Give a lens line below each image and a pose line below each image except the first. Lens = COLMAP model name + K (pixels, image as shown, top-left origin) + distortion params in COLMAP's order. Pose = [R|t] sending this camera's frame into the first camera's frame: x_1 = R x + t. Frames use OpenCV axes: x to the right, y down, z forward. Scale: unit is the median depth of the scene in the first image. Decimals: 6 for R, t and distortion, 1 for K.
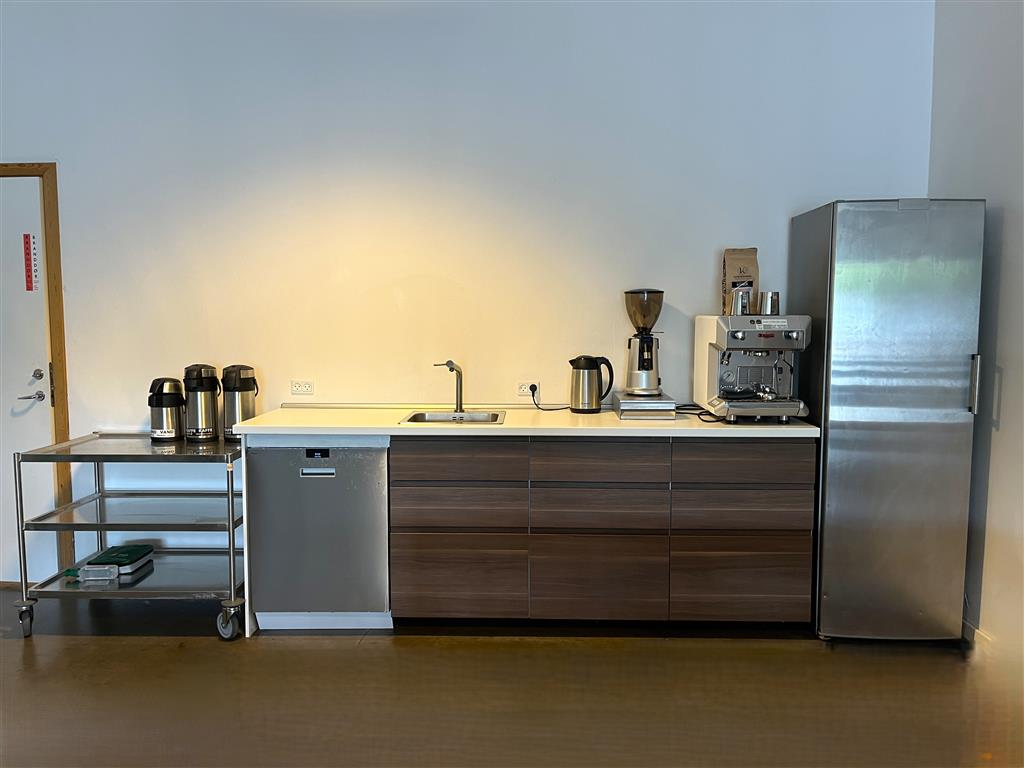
lens RADIAL K [[777.0, 0, 512.0], [0, 777.0, 384.0], [0, 0, 1]] dist [0.029674, 0.001027]
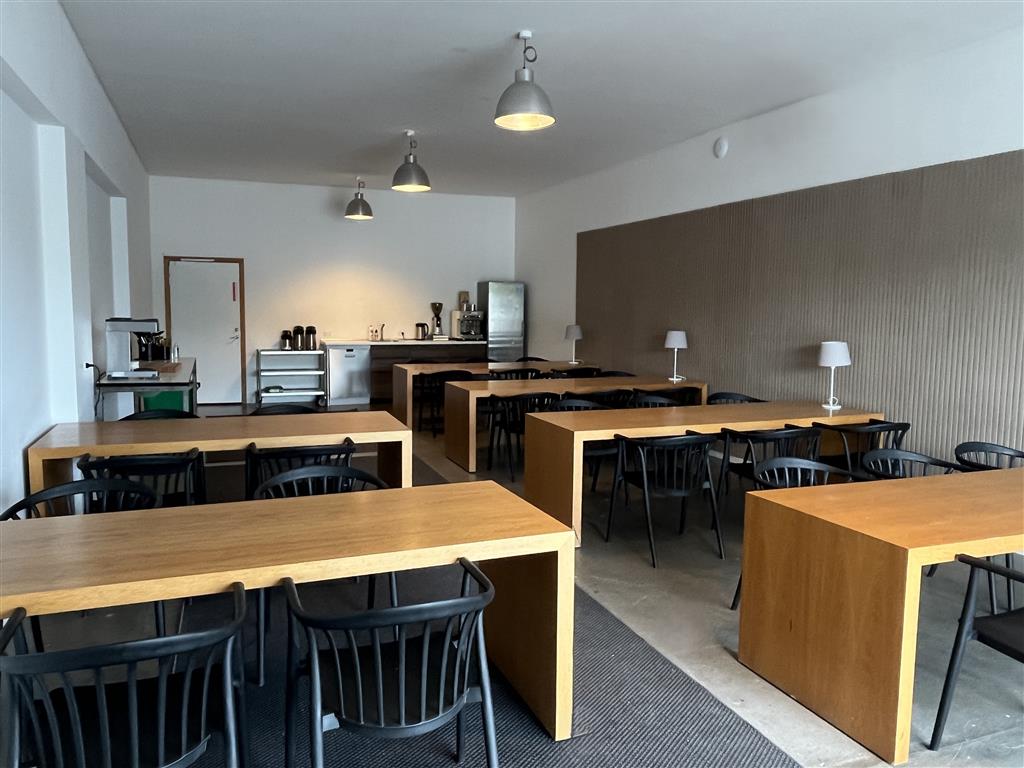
lens RADIAL K [[748.8, 0, 512.0], [0, 748.8, 384.0], [0, 0, 1]] dist [-0.002430, -0.000414]
pose [[0.919713, -0.031544, 0.391323, -0.798677], [0.026390, 0.999480, 0.018543, 0.174358], [-0.391704, -0.006727, 0.920067, -2.076326]]
